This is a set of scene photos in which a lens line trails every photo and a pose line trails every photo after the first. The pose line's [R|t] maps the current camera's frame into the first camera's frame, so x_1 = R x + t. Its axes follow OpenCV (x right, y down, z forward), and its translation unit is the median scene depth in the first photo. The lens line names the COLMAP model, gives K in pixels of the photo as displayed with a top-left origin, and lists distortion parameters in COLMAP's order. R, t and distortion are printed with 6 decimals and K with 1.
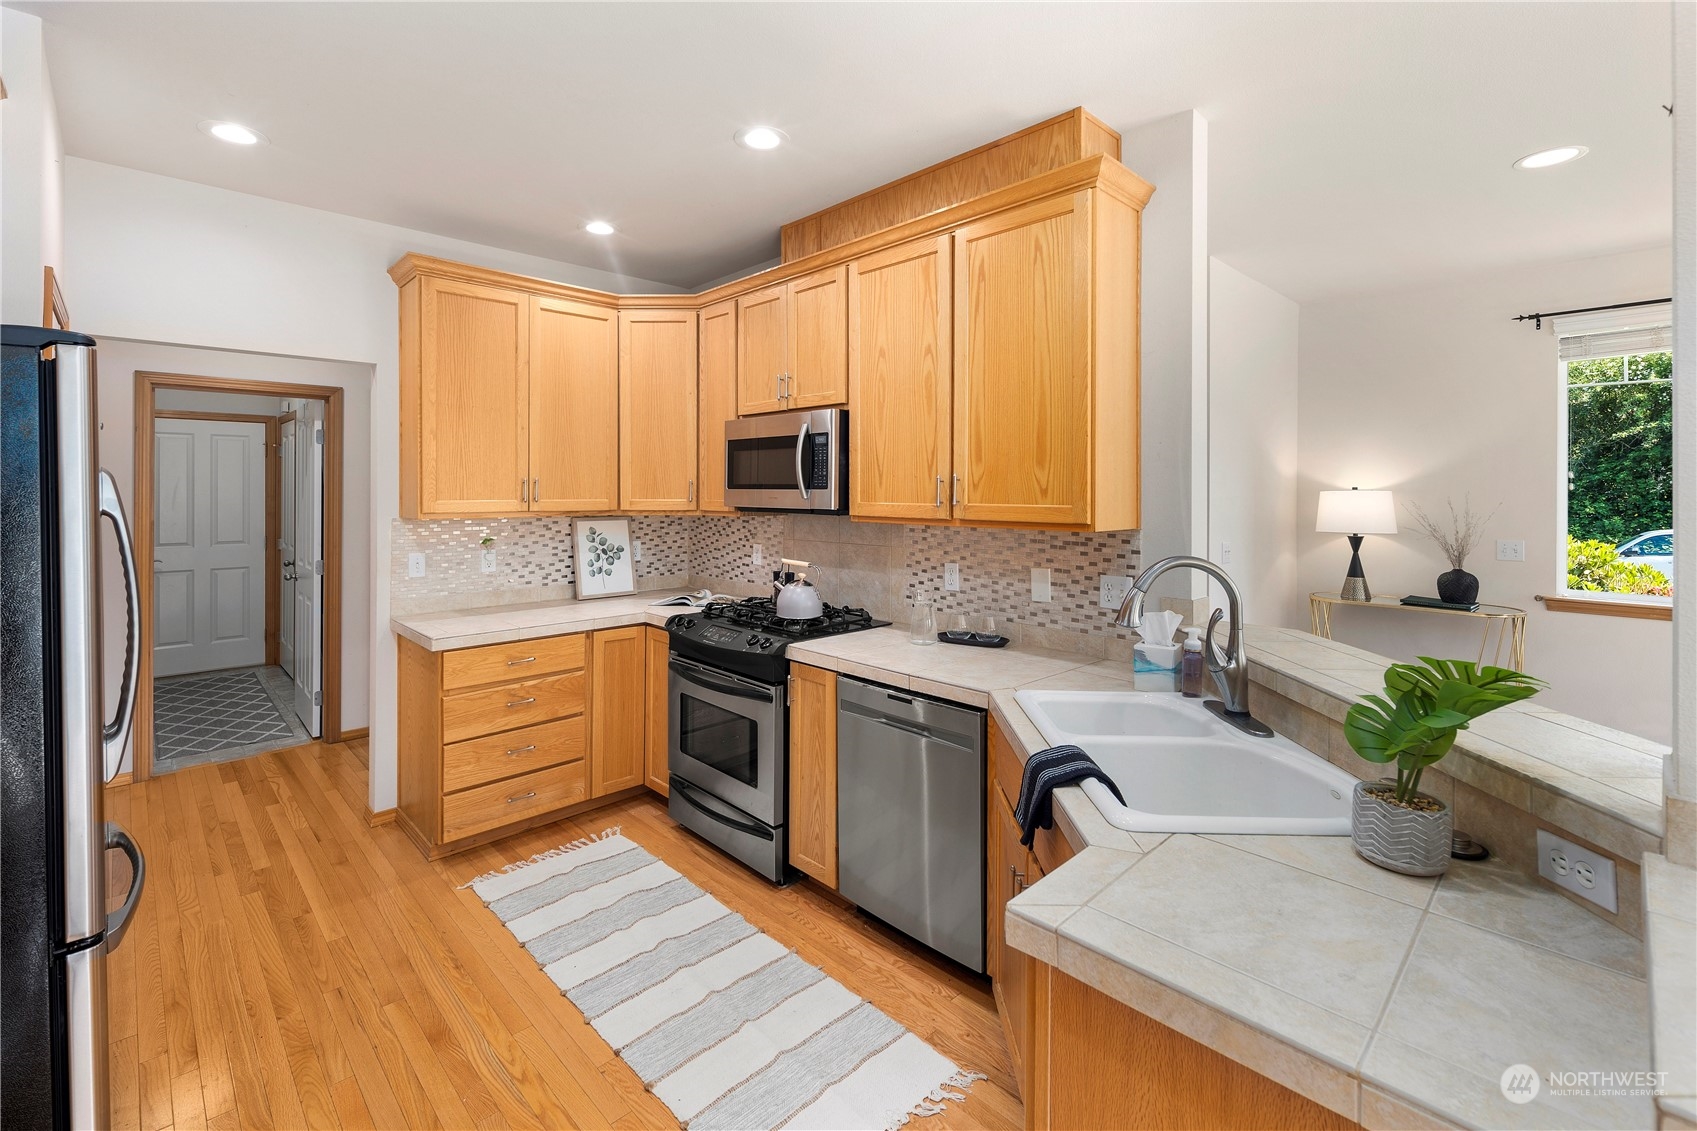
lens RADIAL K [[749.5, 0, 849.9], [0, 749.5, 497.2], [0, 0, 1]] dist [-0.000442, -0.000348]
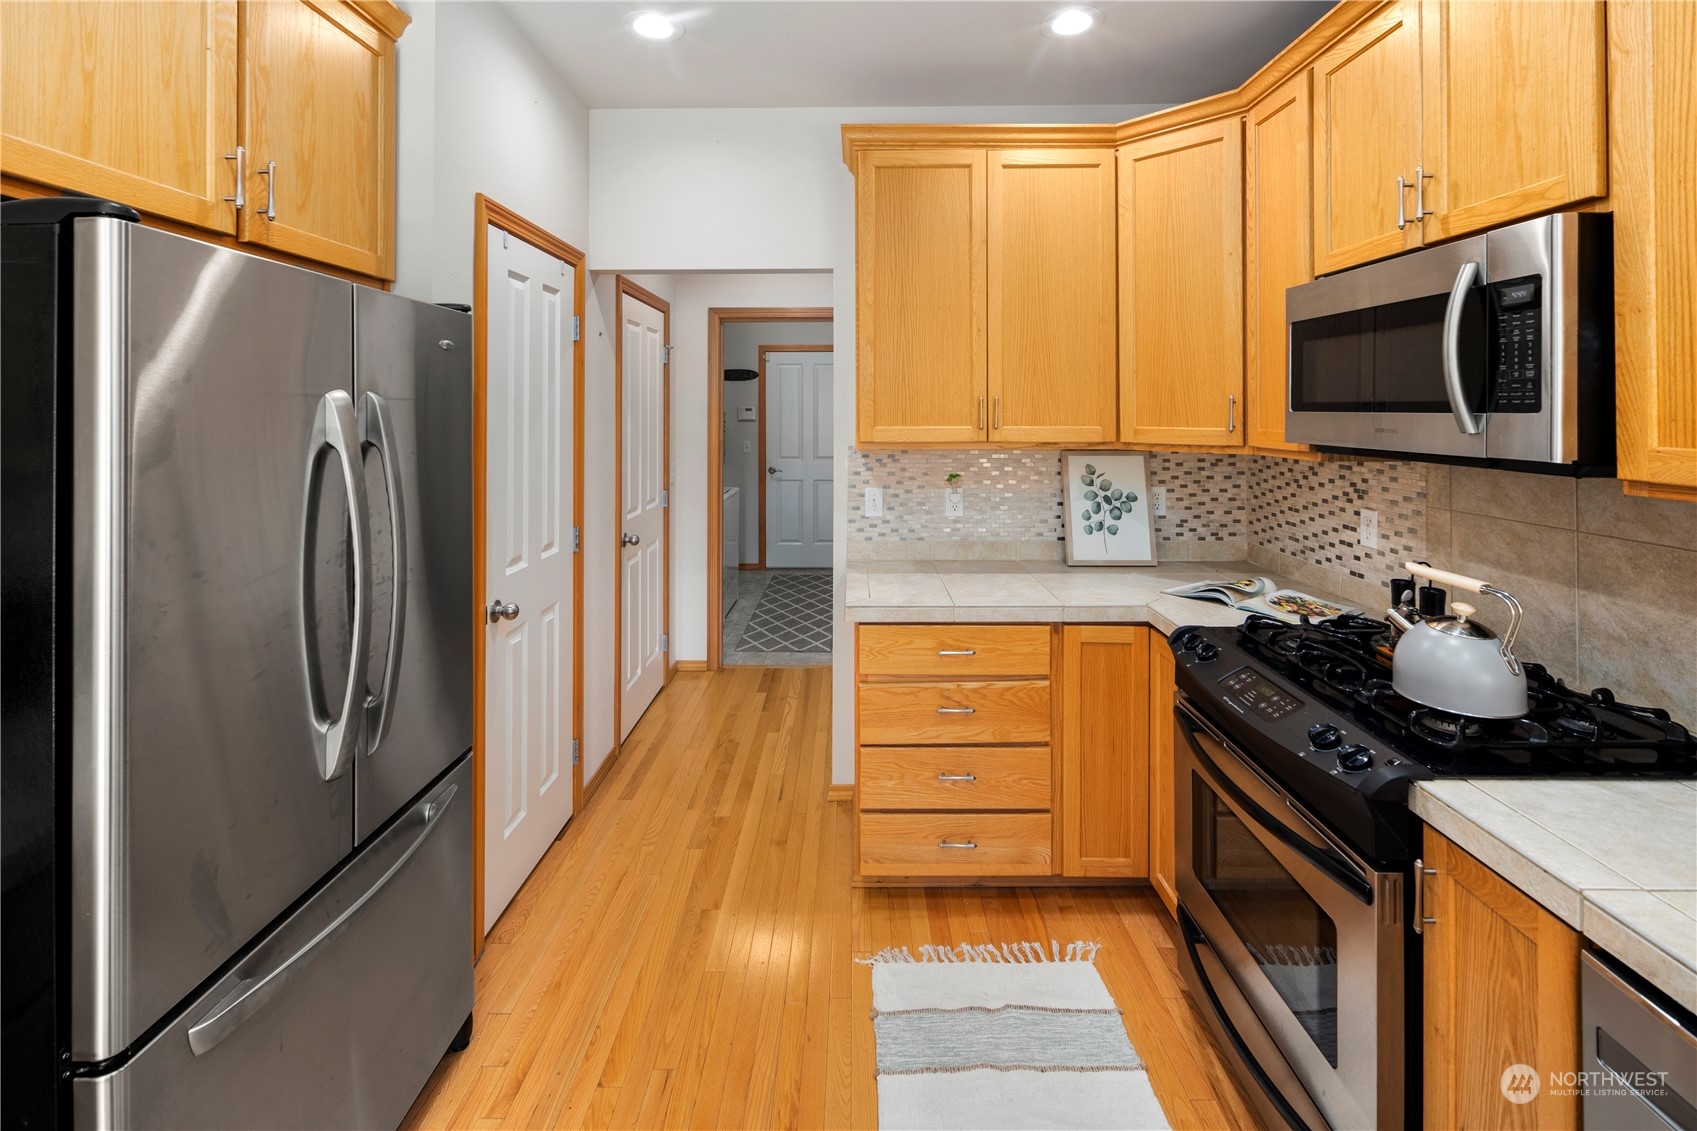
lens RADIAL K [[740.8, 0, 848.2], [0, 740.8, 403.6], [0, 0, 1]] dist [0.000455, -0.000539]
pose [[0.709782, -0.009122, -0.704363, -0.011240], [-0.003363, 0.999861, -0.016338, -0.006308], [0.704414, 0.013965, 0.709652, 0.380449]]
